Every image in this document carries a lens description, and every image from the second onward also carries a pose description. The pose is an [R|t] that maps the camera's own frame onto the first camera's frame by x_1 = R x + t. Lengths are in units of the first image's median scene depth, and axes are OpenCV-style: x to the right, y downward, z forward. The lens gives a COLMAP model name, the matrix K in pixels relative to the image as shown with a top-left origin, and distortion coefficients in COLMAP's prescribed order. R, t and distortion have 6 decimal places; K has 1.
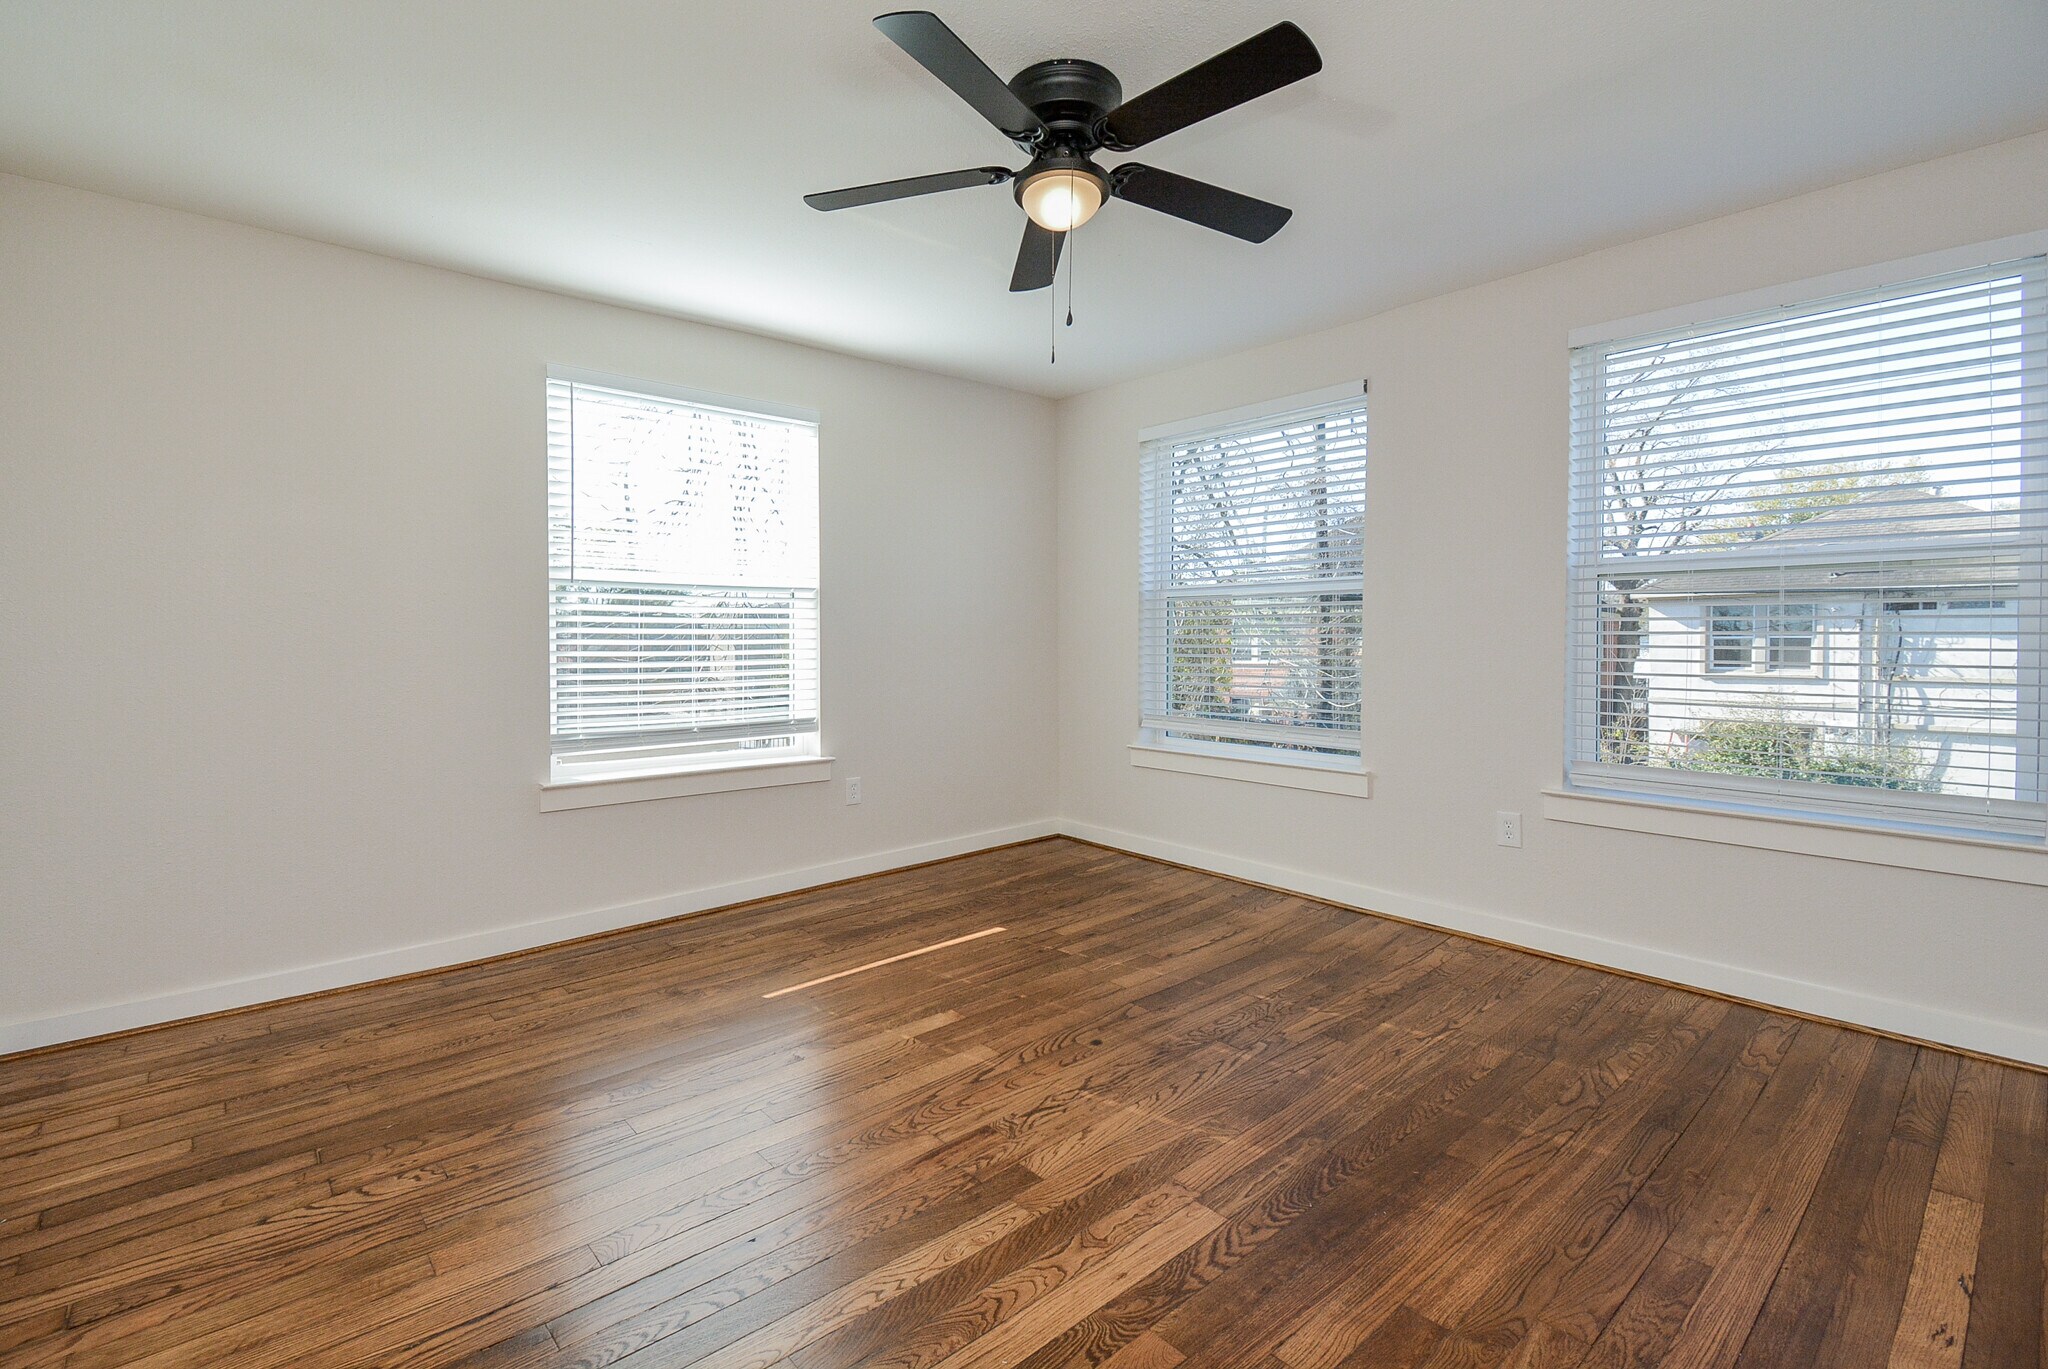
lens RADIAL K [[901.8, 0, 1012.2], [0, 901.8, 658.3], [0, 0, 1]] dist [0.002974, -0.013208]
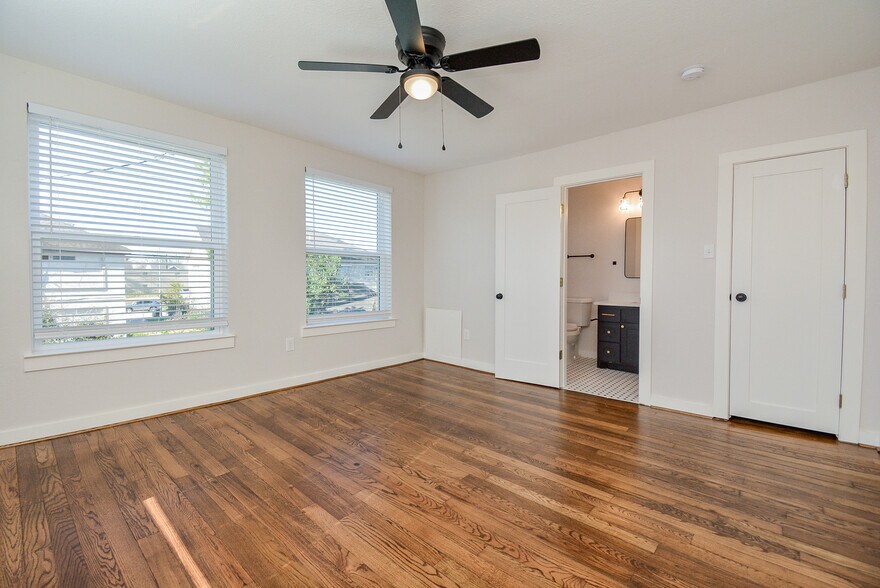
lens RADIAL K [[387.5, 0, 434.9], [0, 387.5, 282.7], [0, 0, 1]] dist [0.002974, -0.013208]
pose [[-0.107281, -0.023670, 0.993947, -0.749803], [0.014329, 0.999576, 0.025351, -0.015106], [-0.994125, 0.016962, -0.106896, 0.839420]]
